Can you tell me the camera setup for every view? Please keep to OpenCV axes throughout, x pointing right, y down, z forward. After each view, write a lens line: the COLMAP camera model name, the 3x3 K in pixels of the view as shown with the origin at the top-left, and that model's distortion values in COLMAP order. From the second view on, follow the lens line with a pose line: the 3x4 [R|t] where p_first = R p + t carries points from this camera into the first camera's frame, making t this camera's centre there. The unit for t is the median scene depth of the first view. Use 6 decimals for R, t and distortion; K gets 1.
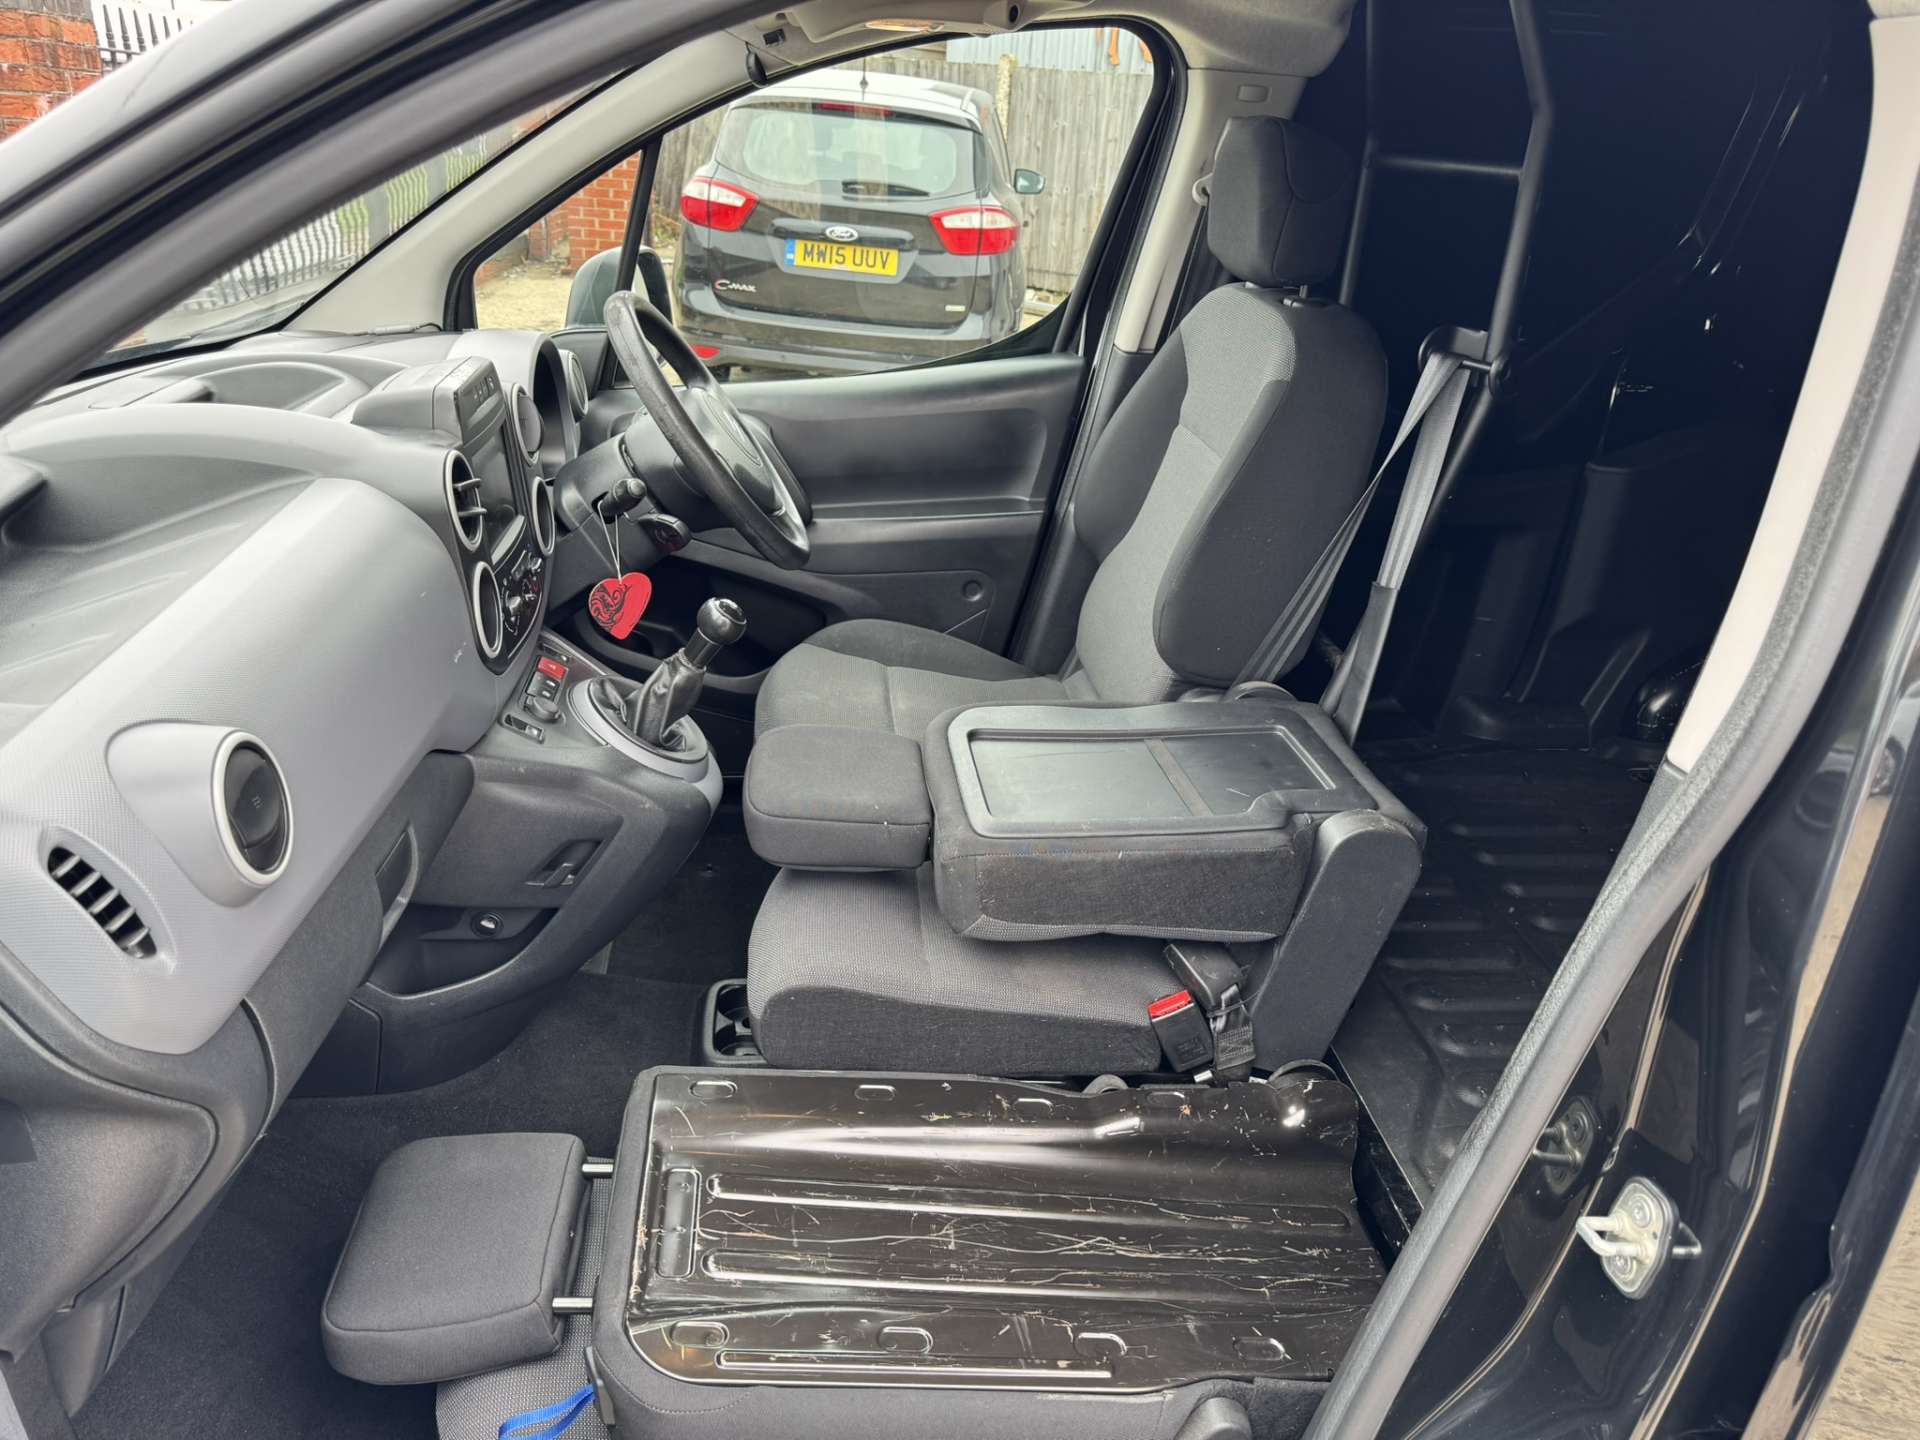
lens RADIAL K [[1356.9, 0, 967.3], [0, 1356.9, 720.9], [0, 0, 1]] dist [0.001687, -0.021827]
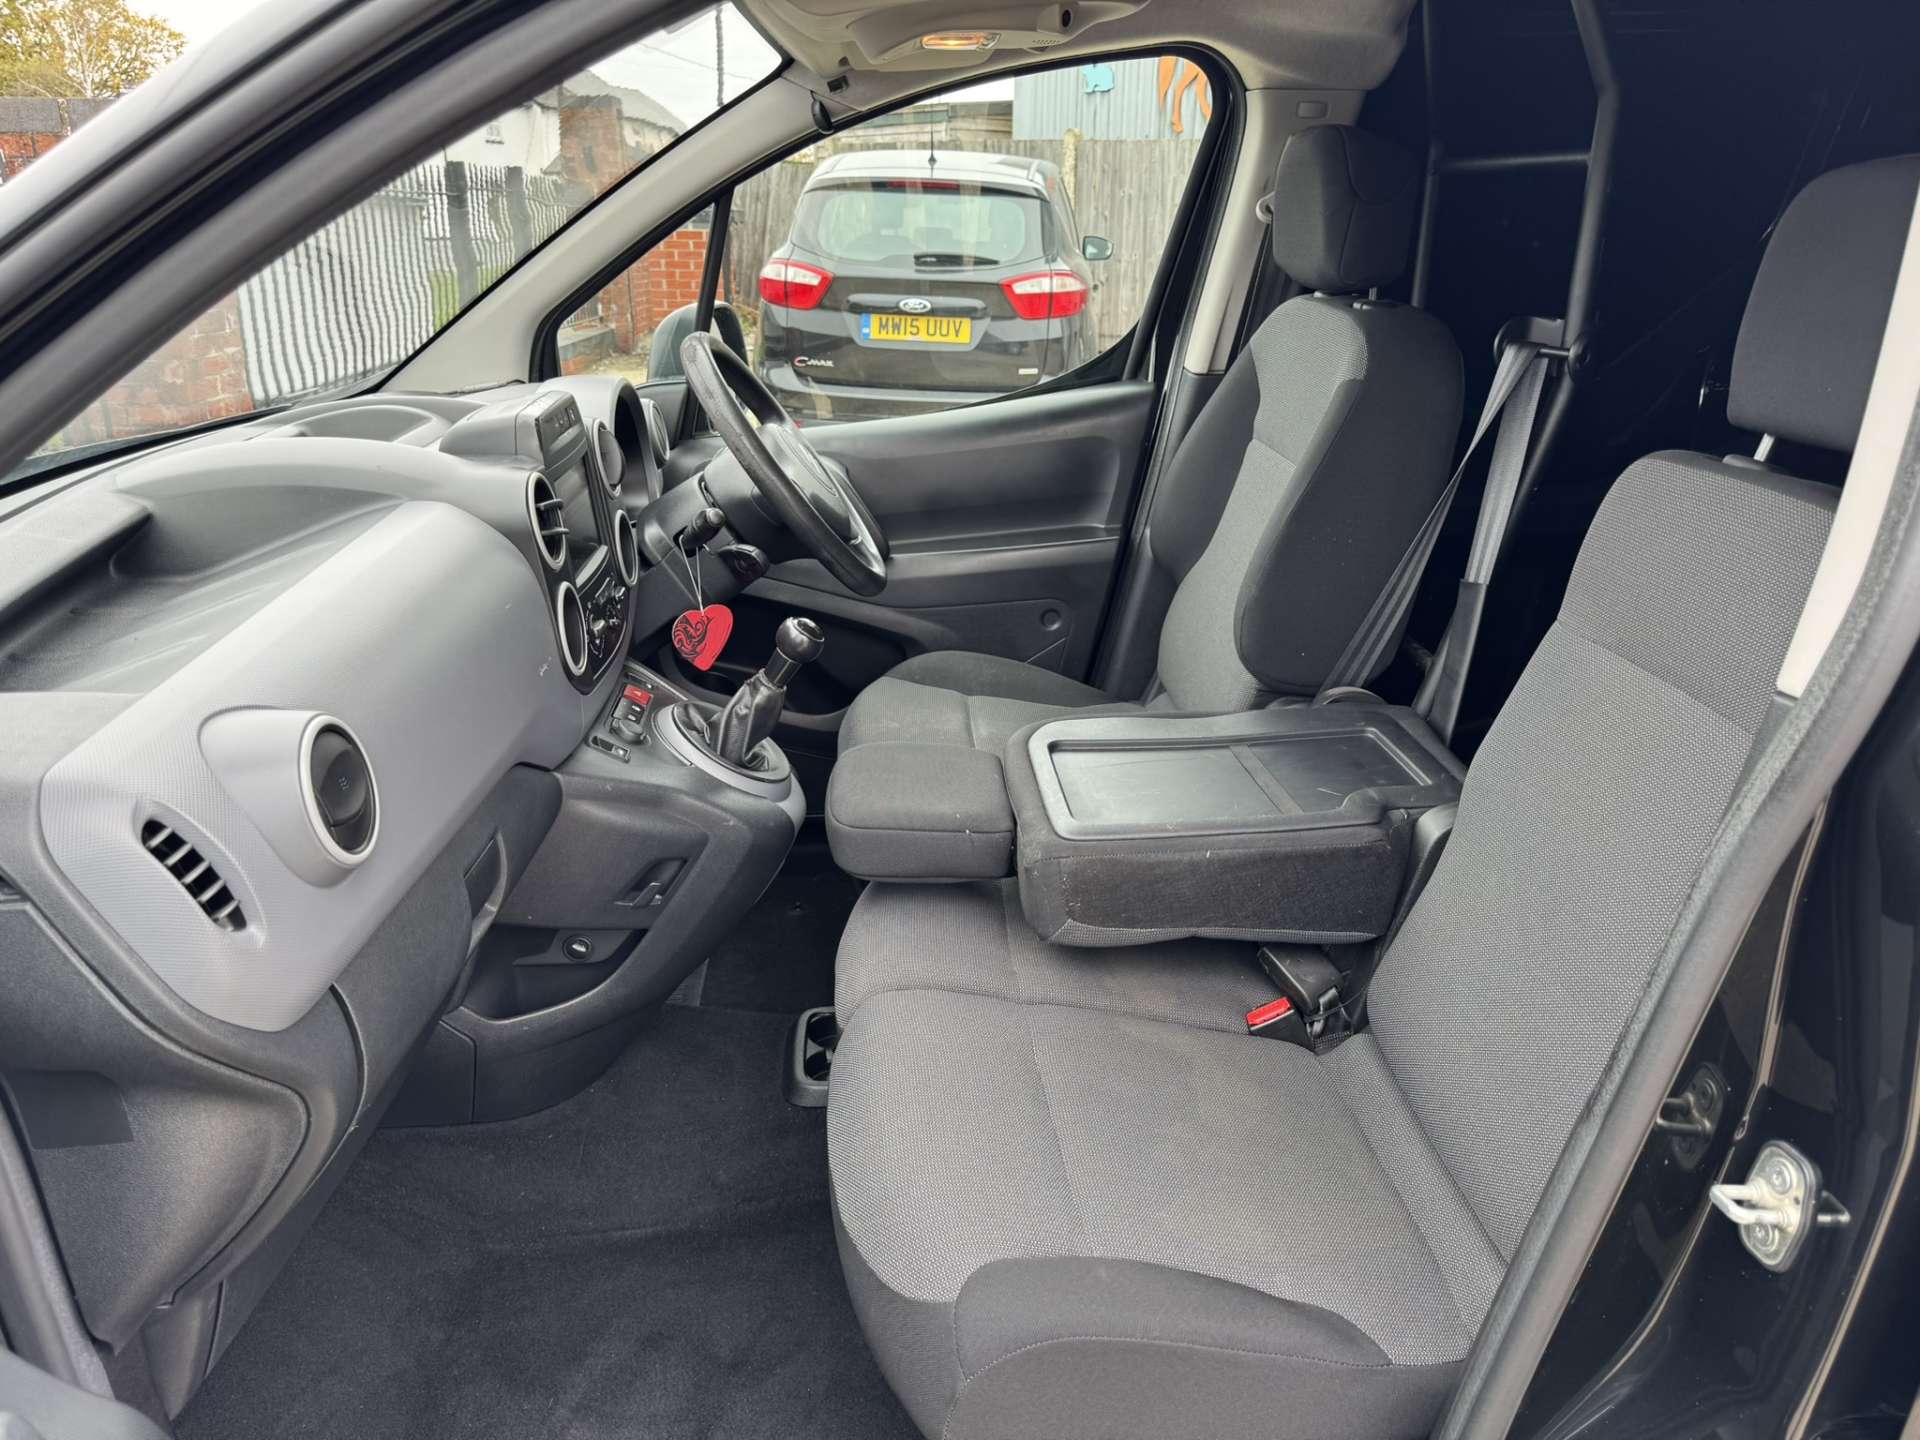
lens RADIAL K [[1351.5, 0, 963.1], [0, 1351.5, 717.9], [0, 0, 1]] dist [0.021281, -0.045308]
pose [[0.997050, -0.036371, -0.067597, 0.005610], [0.032622, 0.997912, -0.055750, 0.044167], [0.069484, 0.053381, 0.996154, 0.008096]]
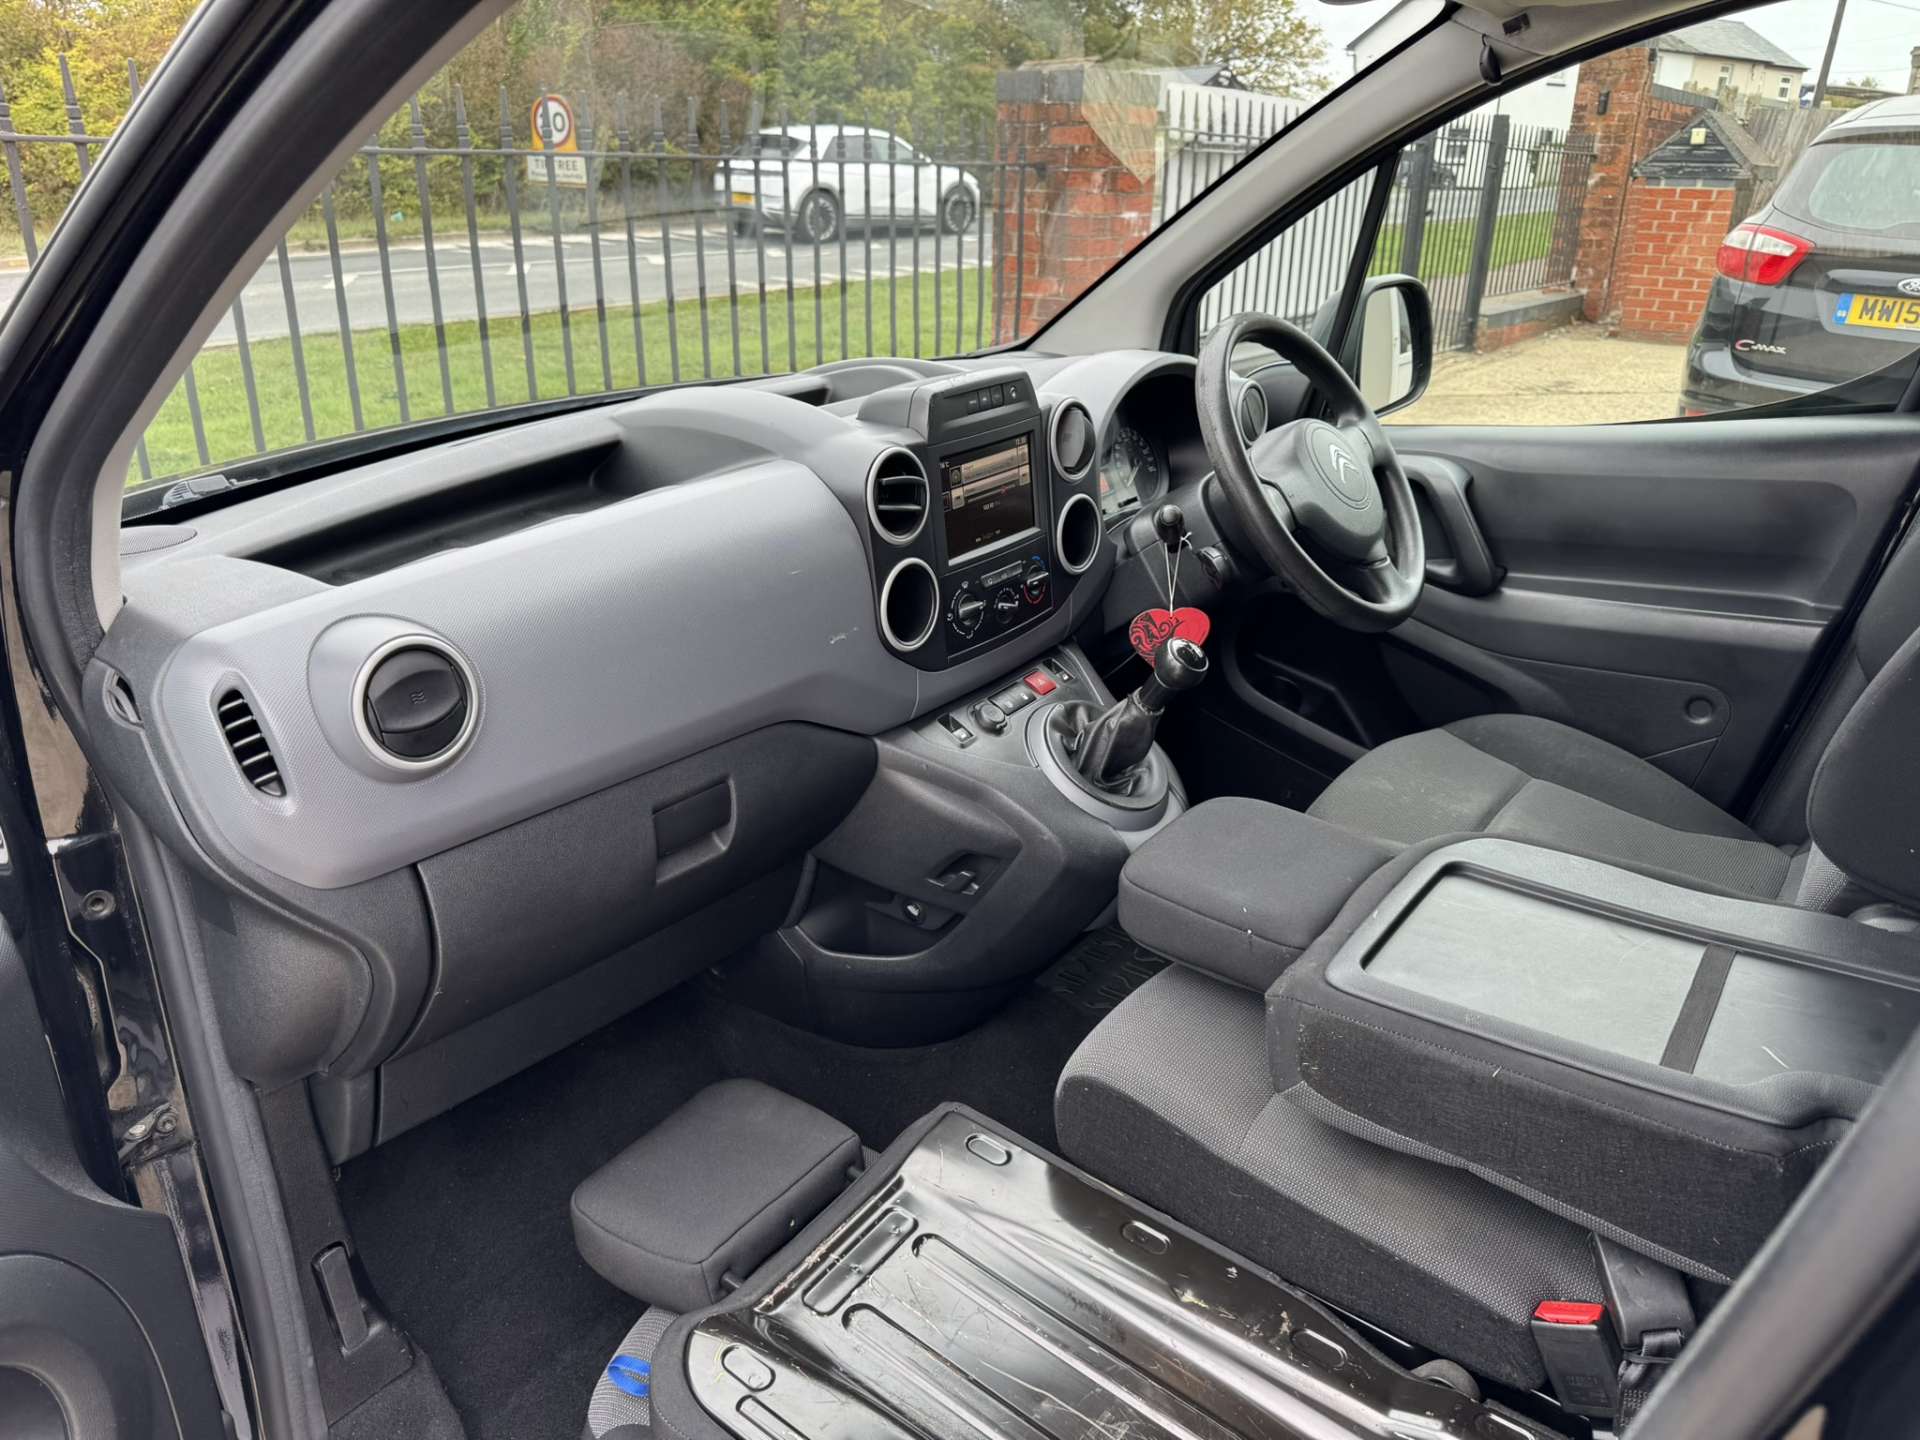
lens RADIAL K [[1343.0, 0, 954.4], [0, 1343.0, 703.0], [0, 0, 1]] dist [0.004168, -0.005688]
pose [[0.727843, 0.196022, -0.657130, 0.300488], [-0.231014, 0.972350, 0.034179, -0.044607], [0.645660, 0.126929, 0.753002, 0.231872]]
